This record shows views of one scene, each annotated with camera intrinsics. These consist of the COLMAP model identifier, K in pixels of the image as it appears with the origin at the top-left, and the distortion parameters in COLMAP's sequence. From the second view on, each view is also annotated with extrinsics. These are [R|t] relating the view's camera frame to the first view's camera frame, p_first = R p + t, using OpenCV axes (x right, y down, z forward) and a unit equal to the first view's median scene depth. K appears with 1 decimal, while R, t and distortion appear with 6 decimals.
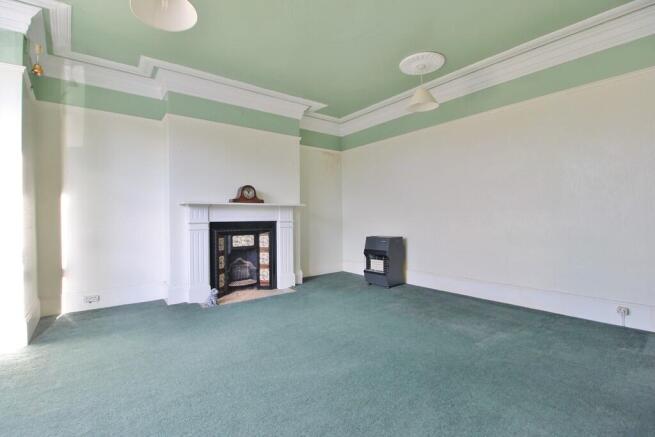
lens RADIAL K [[303.6, 0, 324.8], [0, 303.6, 218.7], [0, 0, 1]] dist [0.002415, -0.015841]
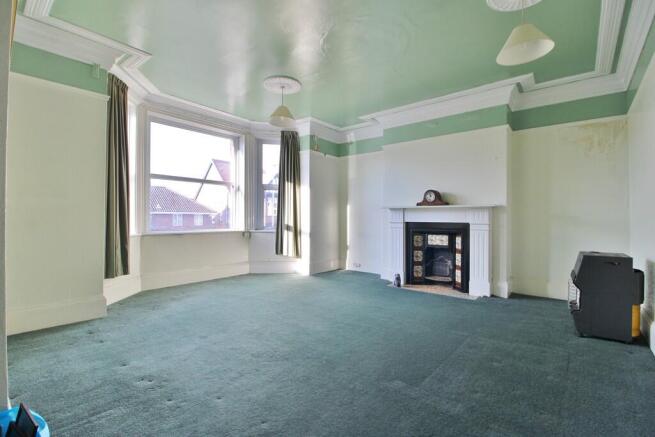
lens RADIAL K [[303.6, 0, 324.8], [0, 303.6, 218.7], [0, 0, 1]] dist [0.002415, -0.015841]
pose [[0.213776, 0.011911, -0.976810, 0.732777], [-0.011471, 0.999887, 0.009682, -0.010191], [0.976815, 0.009135, 0.213889, 0.377959]]
